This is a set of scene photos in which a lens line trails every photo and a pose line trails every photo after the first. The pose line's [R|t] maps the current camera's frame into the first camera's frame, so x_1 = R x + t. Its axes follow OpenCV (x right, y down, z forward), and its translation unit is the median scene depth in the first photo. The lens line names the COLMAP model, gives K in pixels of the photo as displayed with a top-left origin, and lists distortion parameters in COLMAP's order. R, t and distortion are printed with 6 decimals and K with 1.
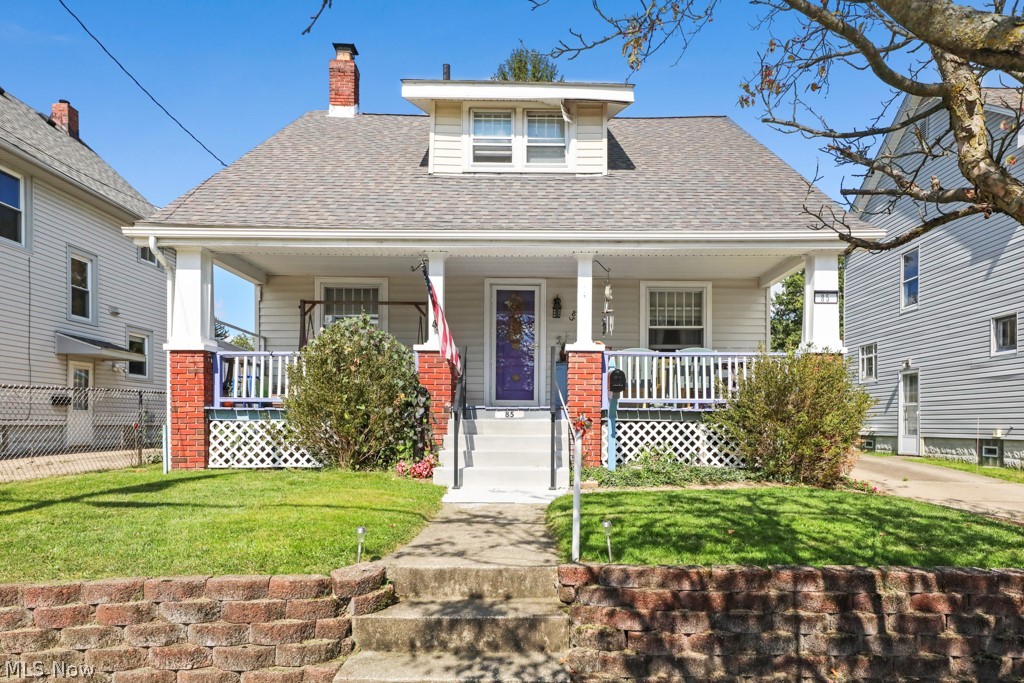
lens RADIAL K [[639.7, 0, 559.2], [0, 639.7, 419.9], [0, 0, 1]] dist [0.002865, 0.001452]
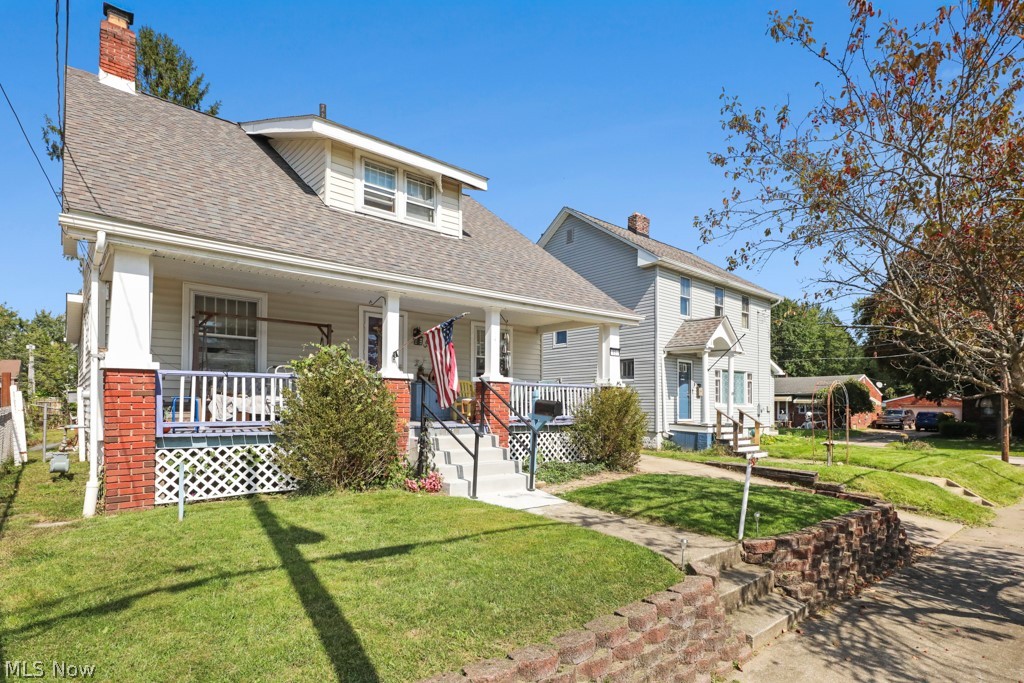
lens RADIAL K [[530.2, 0, 519.5], [0, 530.2, 392.4], [0, 0, 1]] dist [0.008120, -0.000494]
pose [[0.767912, 0.013581, 0.640412, -0.621568], [-0.003426, 0.999848, -0.017095, -0.065500], [-0.640546, 0.010934, 0.767842, 0.124432]]
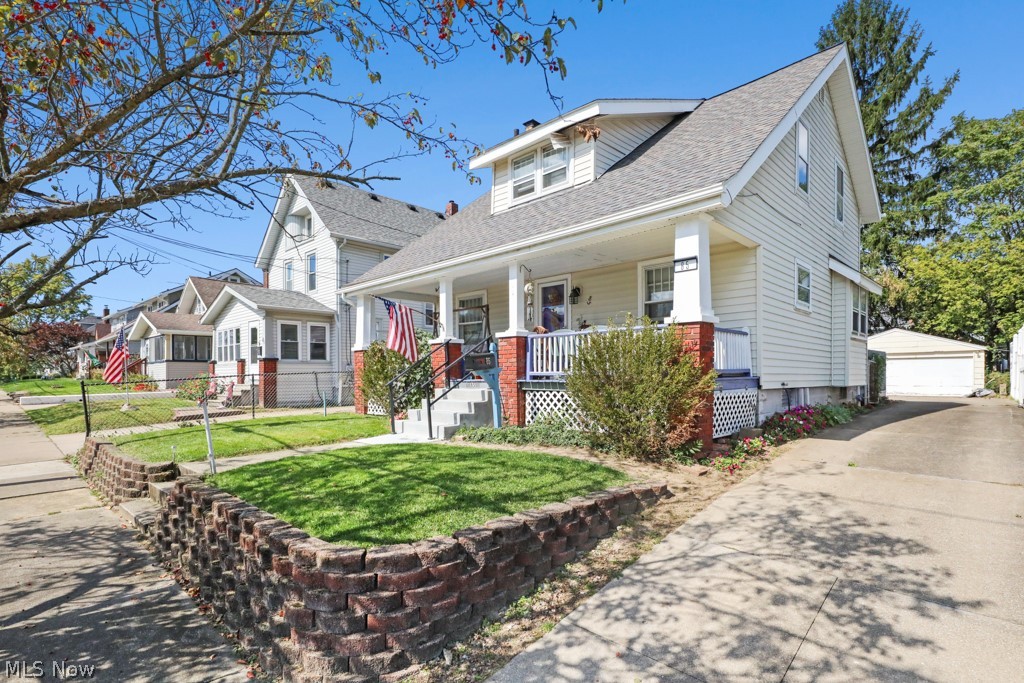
lens RADIAL K [[530.2, 0, 506.9], [0, 530.2, 377.2], [0, 0, 1]] dist [0.008120, -0.000494]
pose [[0.684904, -0.009108, -0.728577, 0.810591], [0.012318, 0.999924, -0.000920, -0.023515], [0.728529, -0.008345, 0.684964, 0.248017]]
